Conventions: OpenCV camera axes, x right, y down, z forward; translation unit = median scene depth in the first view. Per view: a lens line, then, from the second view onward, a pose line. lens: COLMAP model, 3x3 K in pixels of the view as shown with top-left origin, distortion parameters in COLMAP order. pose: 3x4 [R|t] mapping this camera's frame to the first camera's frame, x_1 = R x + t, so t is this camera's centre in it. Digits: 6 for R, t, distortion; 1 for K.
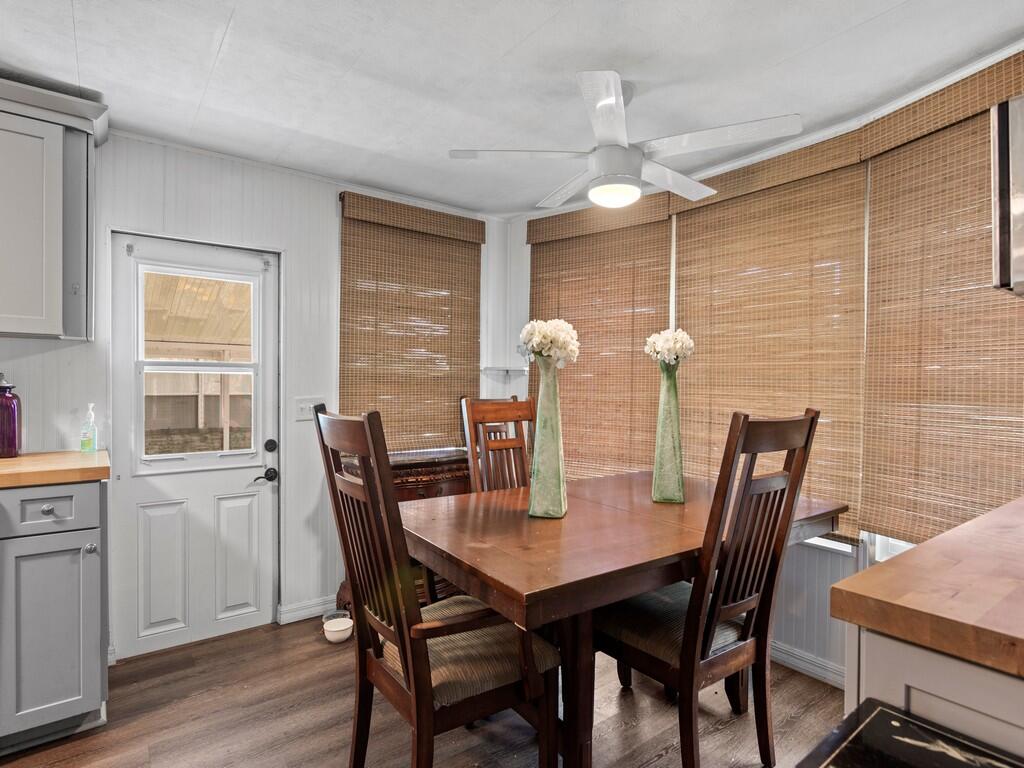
lens RADIAL K [[548.9, 0, 518.9], [0, 548.9, 389.2], [0, 0, 1]] dist [-0.002985, 0.000439]
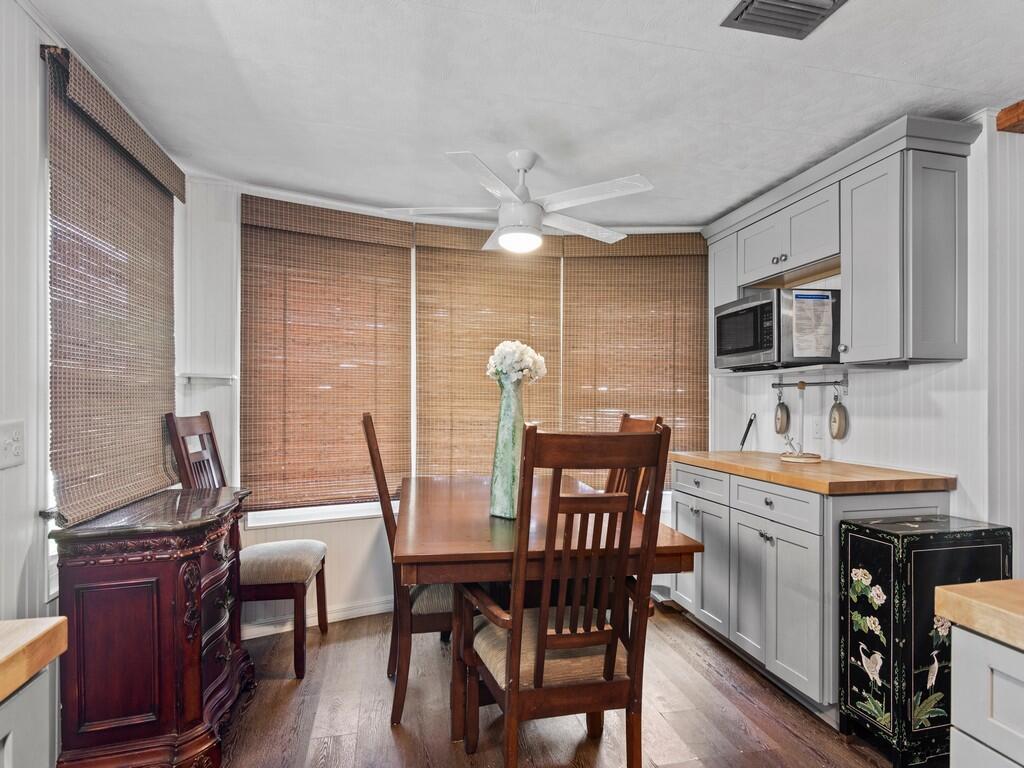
lens RADIAL K [[529.4, 0, 514.6], [0, 529.4, 393.0], [0, 0, 1]] dist [-0.005804, -0.003361]
pose [[0.412406, 0.007301, 0.910971, -0.646122], [0.001637, 0.999960, -0.008755, -0.008439], [-0.910998, 0.005102, 0.412378, 0.389552]]
